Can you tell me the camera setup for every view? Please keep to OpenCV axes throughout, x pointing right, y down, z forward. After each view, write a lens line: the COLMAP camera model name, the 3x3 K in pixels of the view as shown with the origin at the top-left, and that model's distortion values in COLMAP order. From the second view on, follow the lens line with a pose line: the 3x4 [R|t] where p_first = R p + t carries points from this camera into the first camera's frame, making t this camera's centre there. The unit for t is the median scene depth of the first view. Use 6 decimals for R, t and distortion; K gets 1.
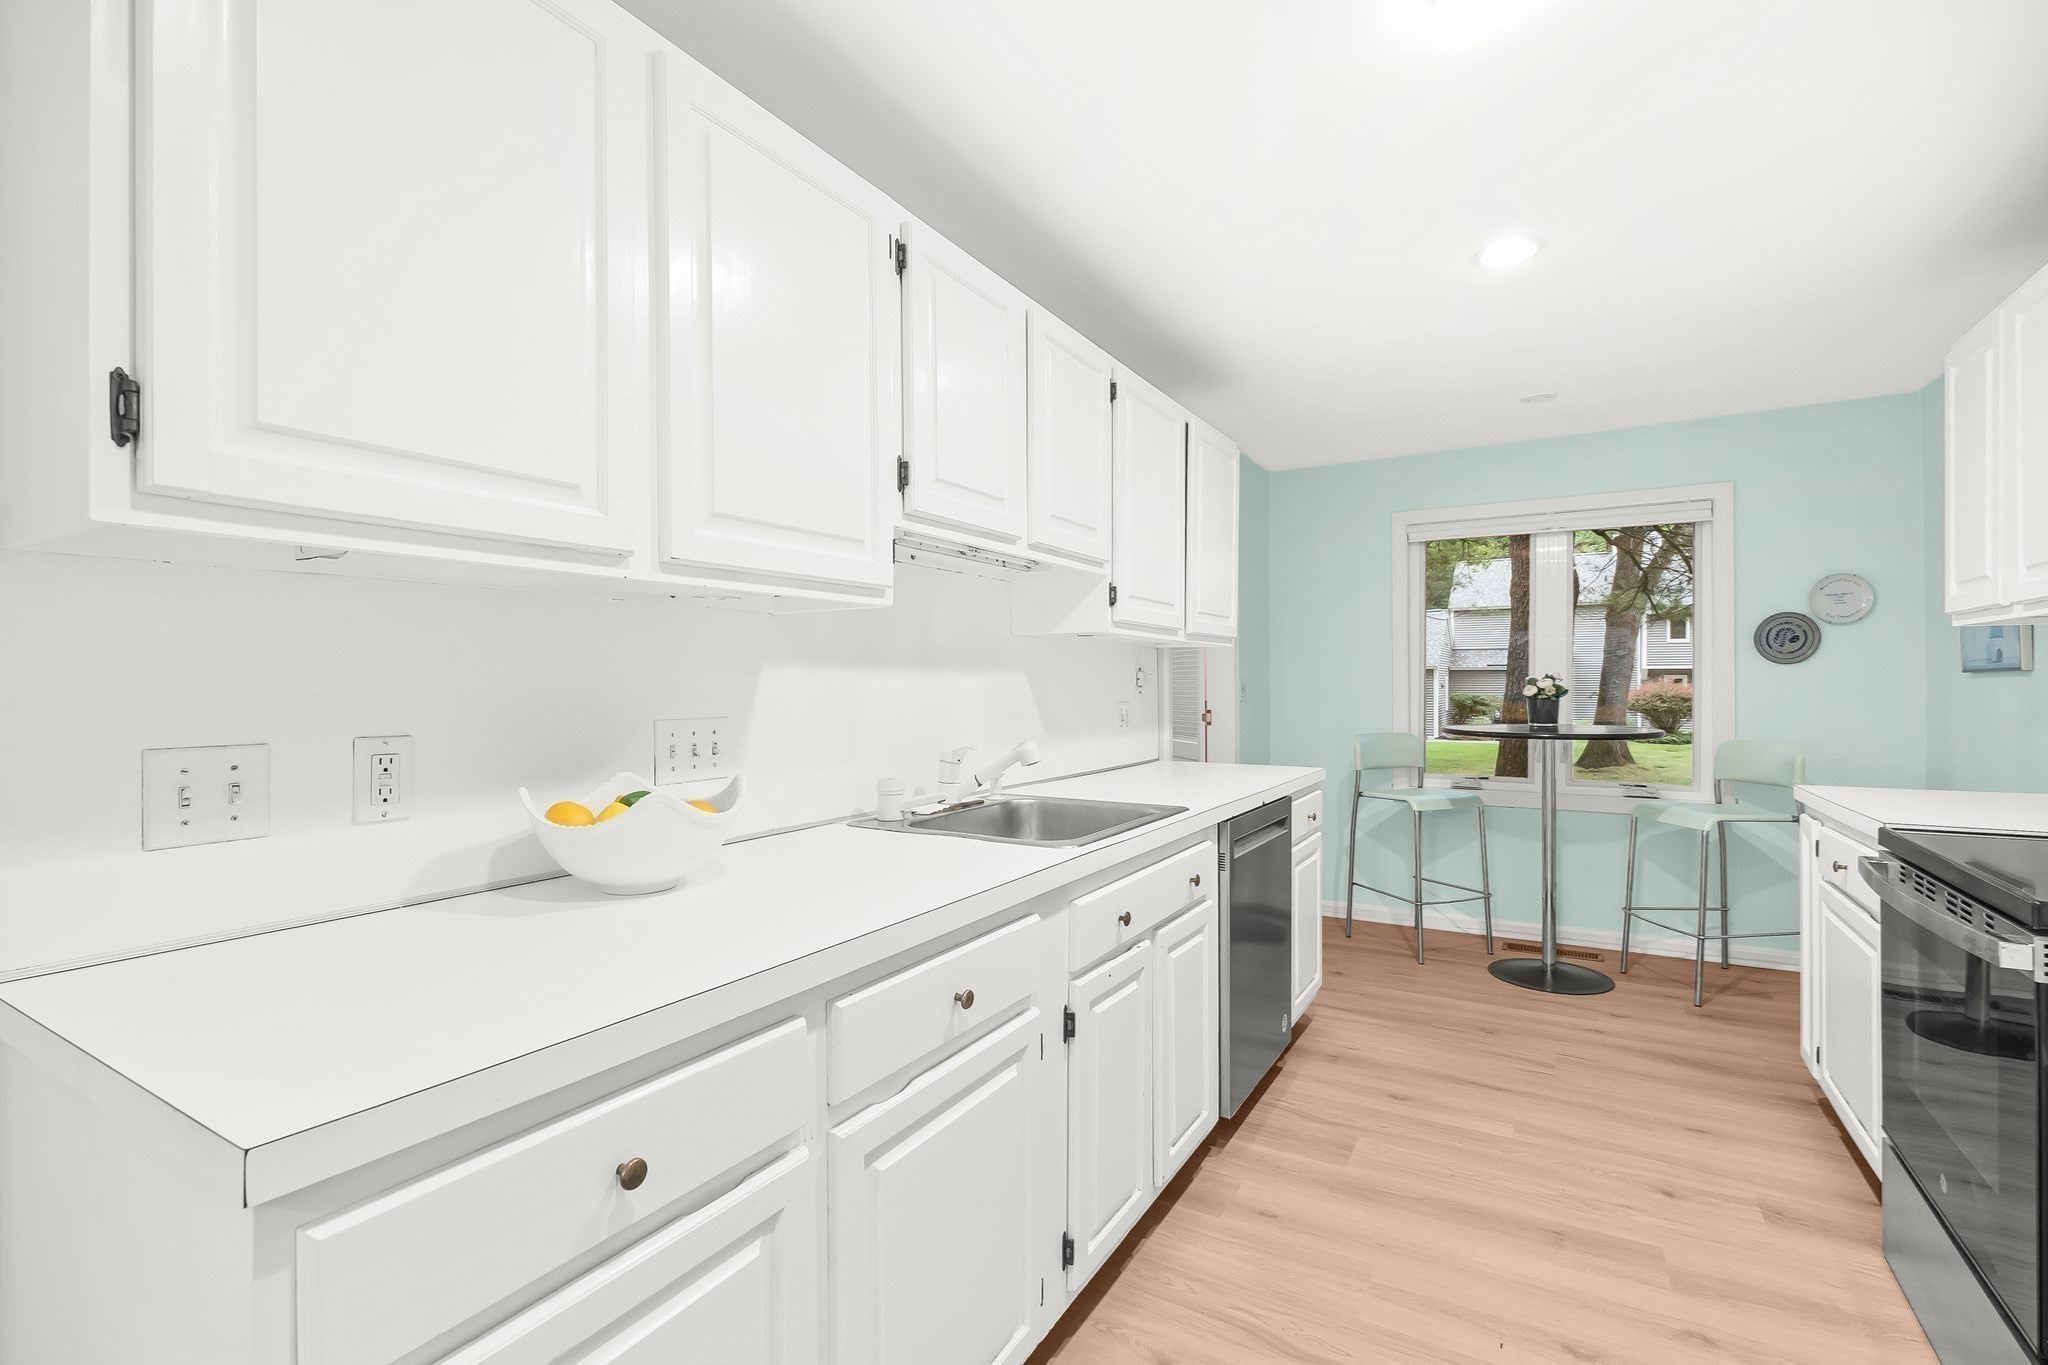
lens RADIAL K [[916.1, 0, 1016.7], [0, 916.1, 691.1], [0, 0, 1]] dist [0.001197, 0.000033]
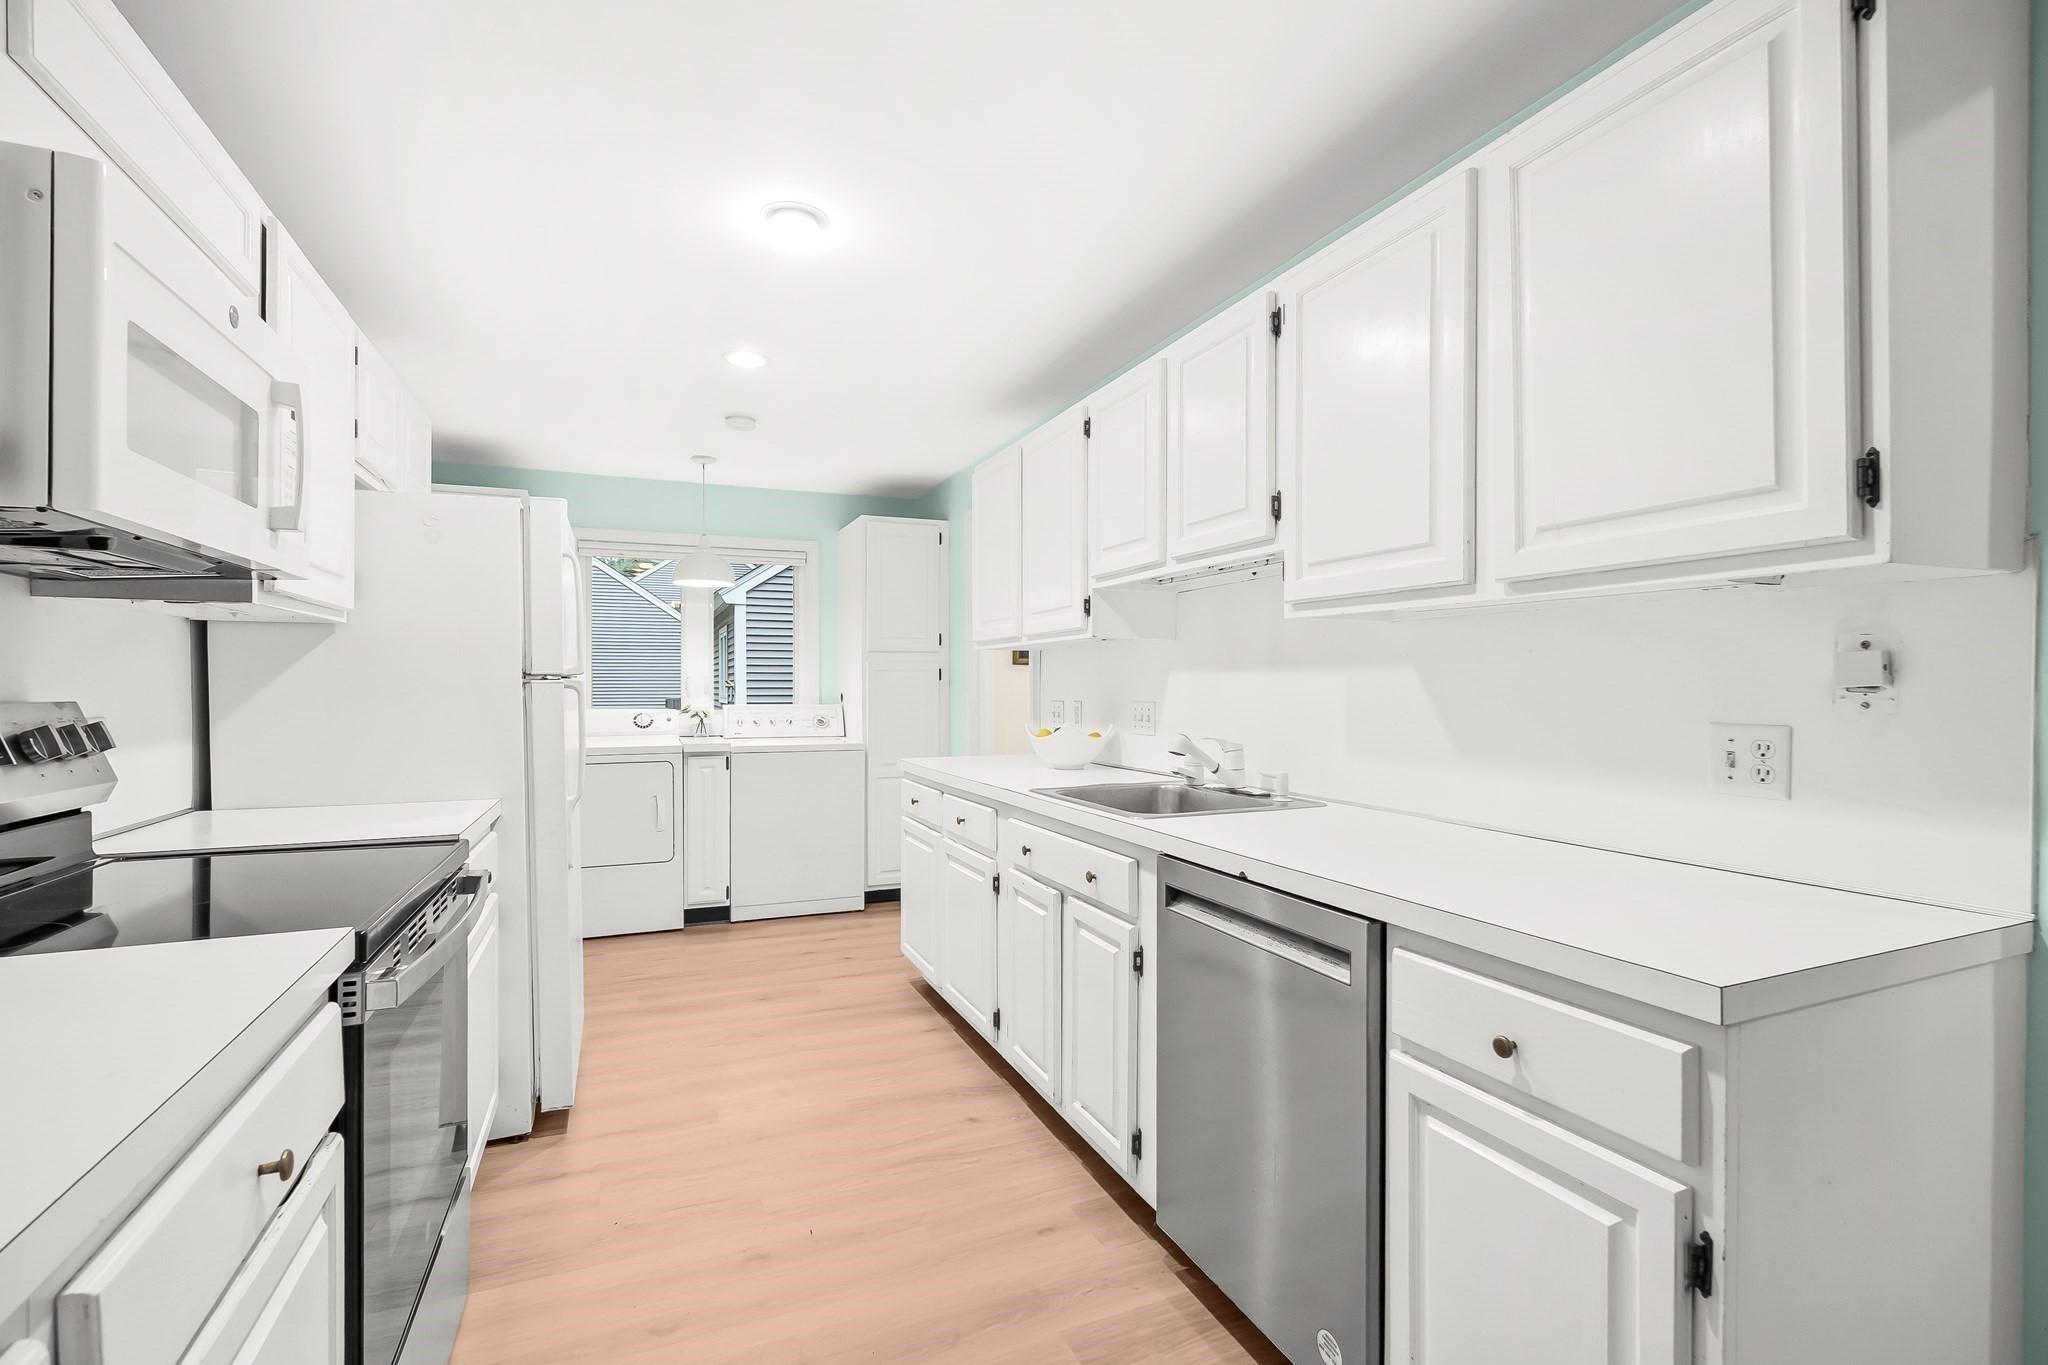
lens RADIAL K [[916.1, 0, 1021.4], [0, 916.1, 685.2], [0, 0, 1]] dist [0.001197, 0.000033]
pose [[-0.588464, -0.008591, -0.808478, 0.990643], [-0.008024, 0.999956, -0.004786, -0.003851], [0.808483, 0.003671, -0.588507, 1.418822]]
